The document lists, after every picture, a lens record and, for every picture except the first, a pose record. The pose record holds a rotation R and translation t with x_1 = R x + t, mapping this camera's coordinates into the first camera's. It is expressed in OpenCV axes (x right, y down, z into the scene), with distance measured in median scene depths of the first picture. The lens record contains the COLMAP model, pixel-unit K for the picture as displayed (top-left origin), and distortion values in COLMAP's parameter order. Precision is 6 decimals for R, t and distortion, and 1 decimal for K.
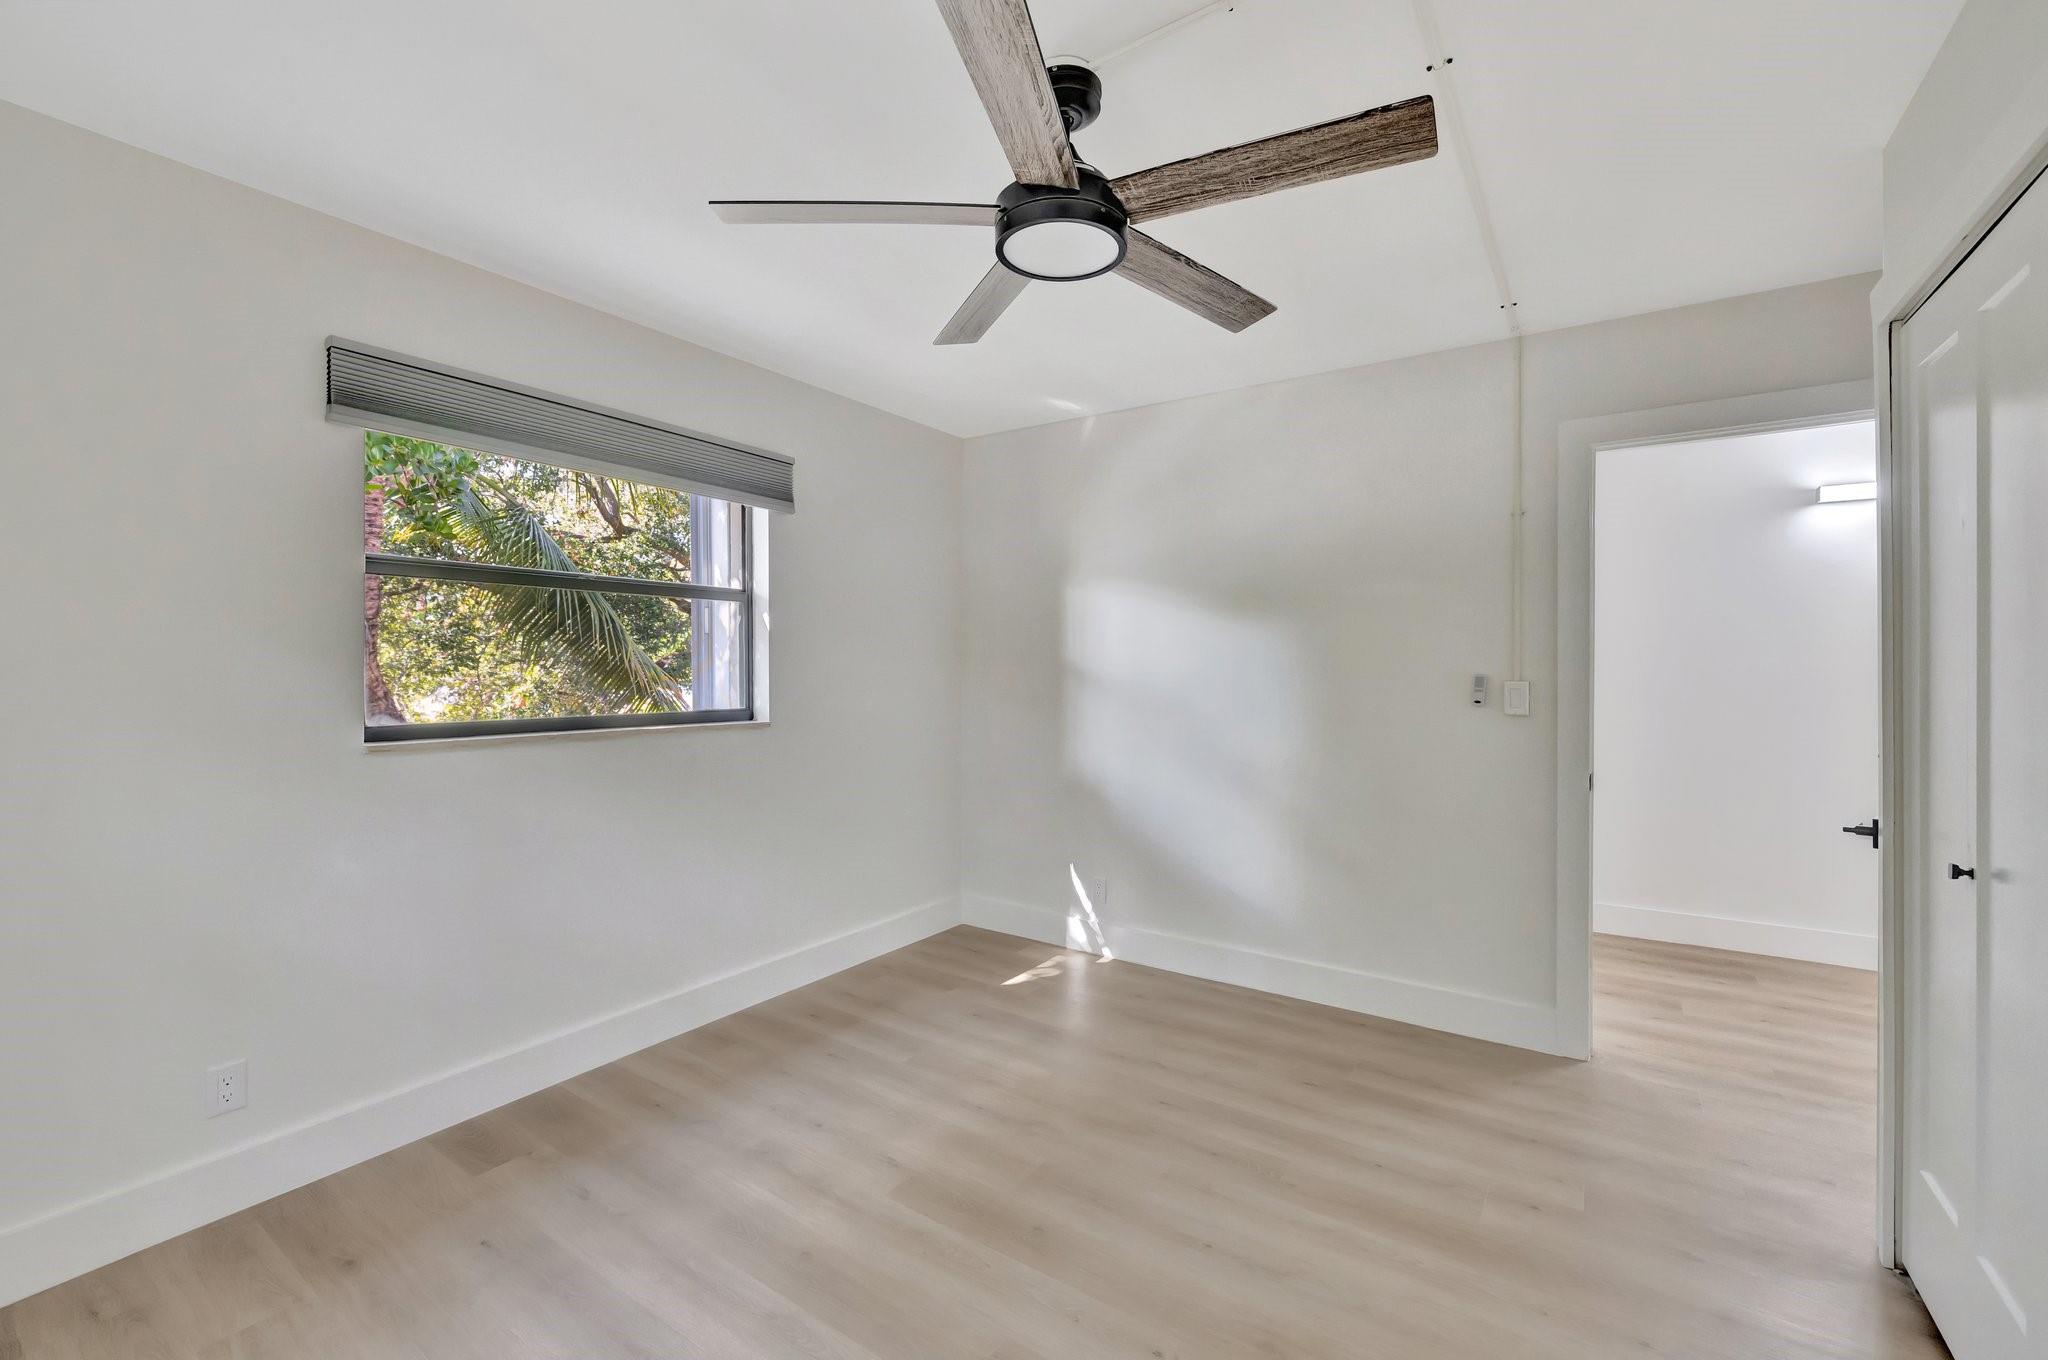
lens RADIAL K [[867.8, 0, 1029.8], [0, 867.8, 685.3], [0, 0, 1]] dist [0.001198, 0.000271]
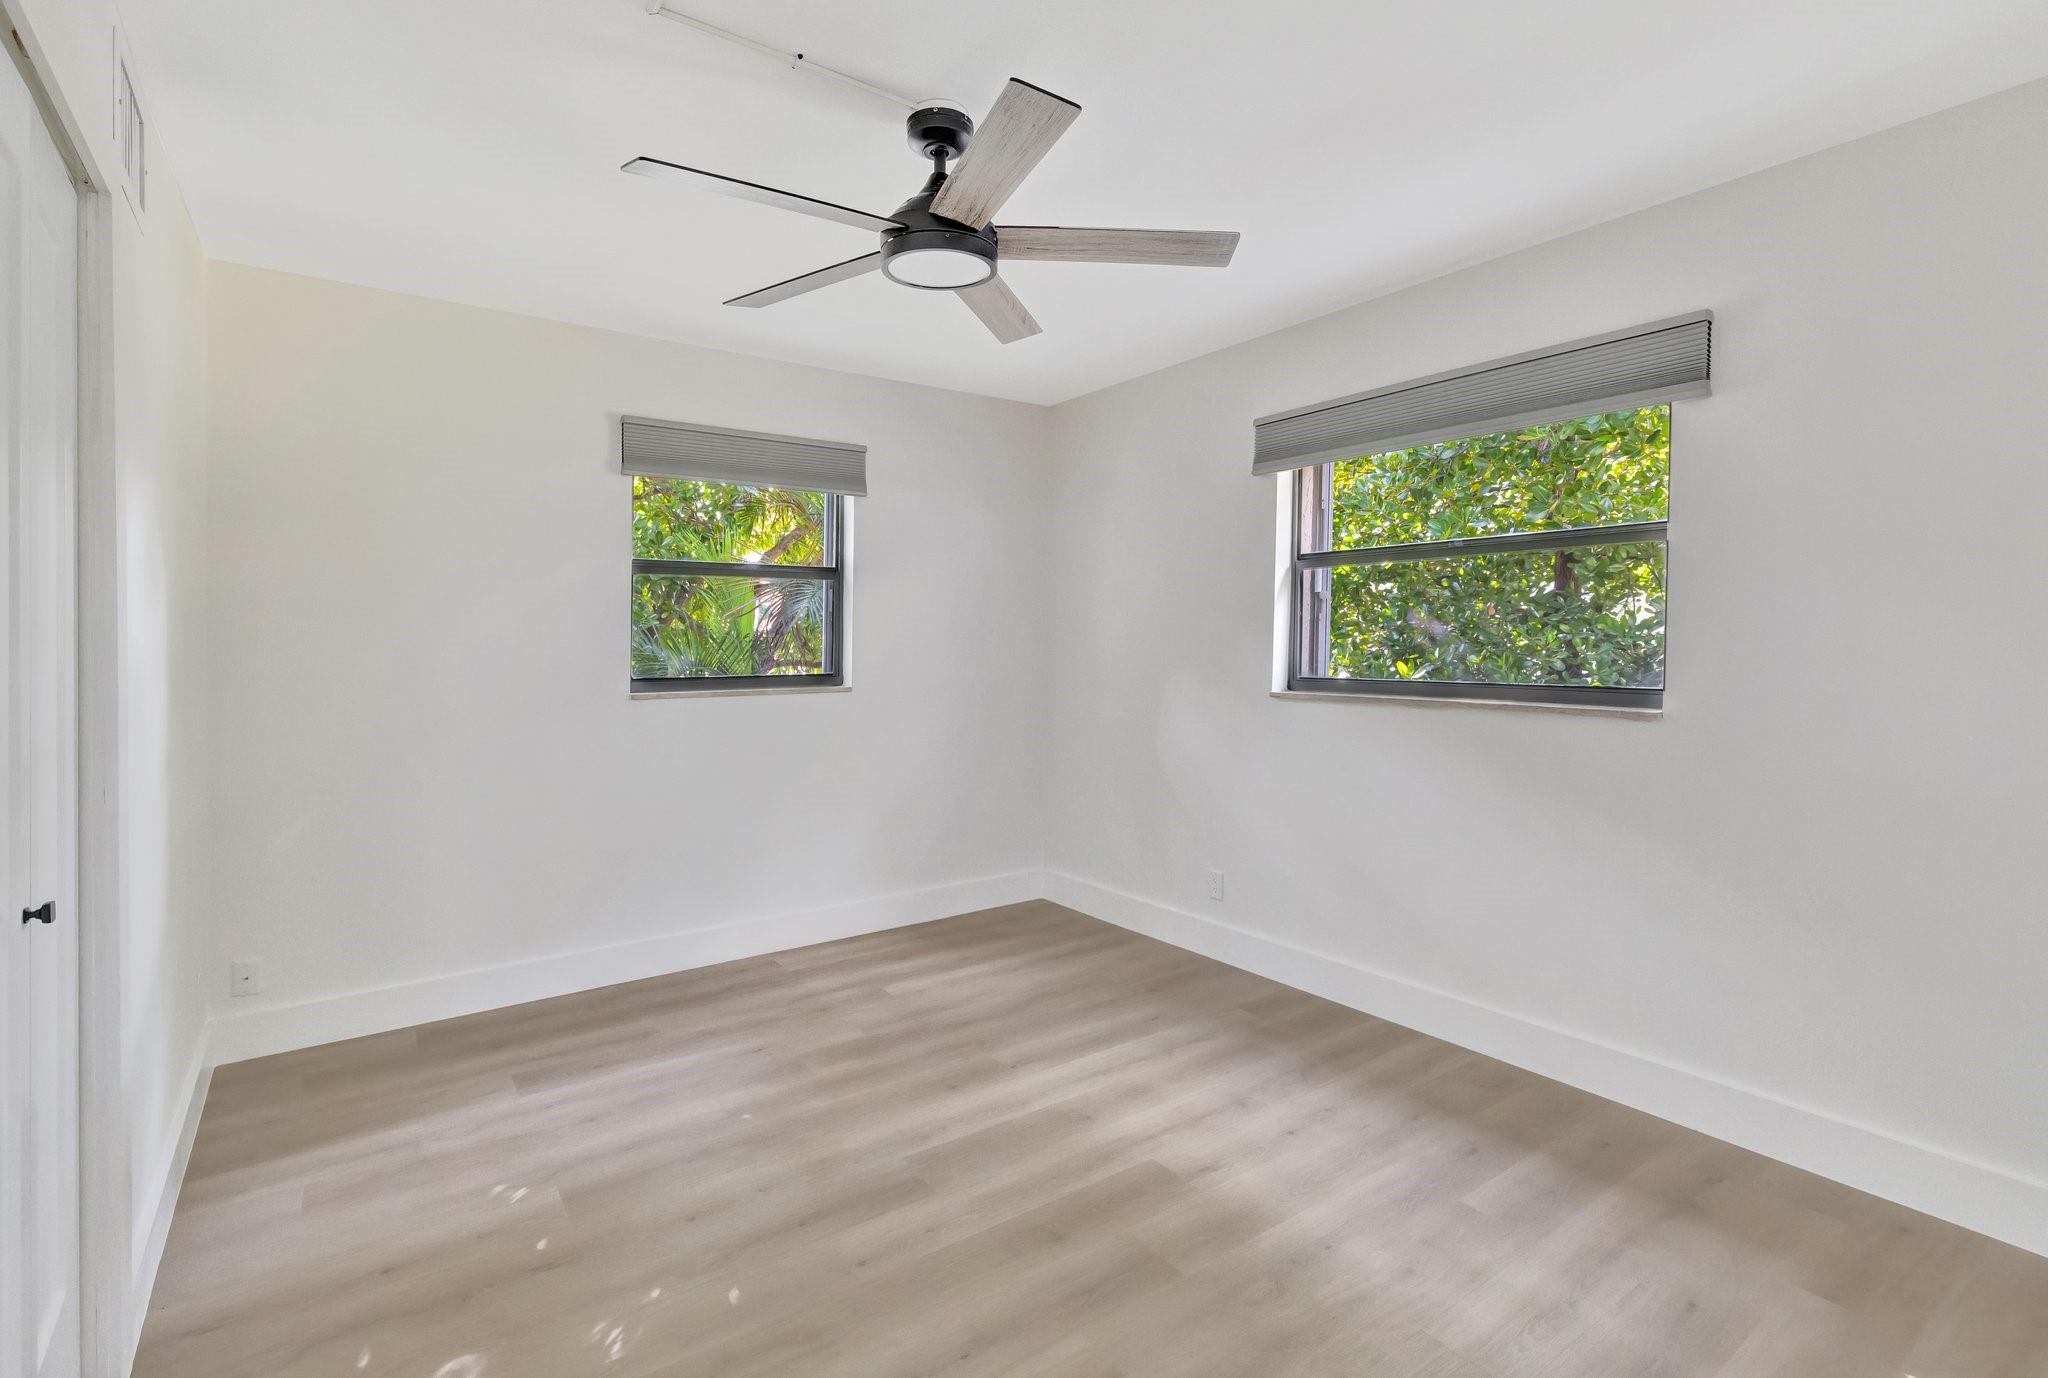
lens RADIAL K [[956.9, 0, 1030.6], [0, 956.9, 685.7], [0, 0, 1]] dist [-0.000896, -0.000093]
pose [[-0.366347, 0.051085, -0.929075, 0.820061], [0.005453, 0.998592, 0.052758, -0.036640], [0.930462, 0.014262, -0.366110, 1.134895]]
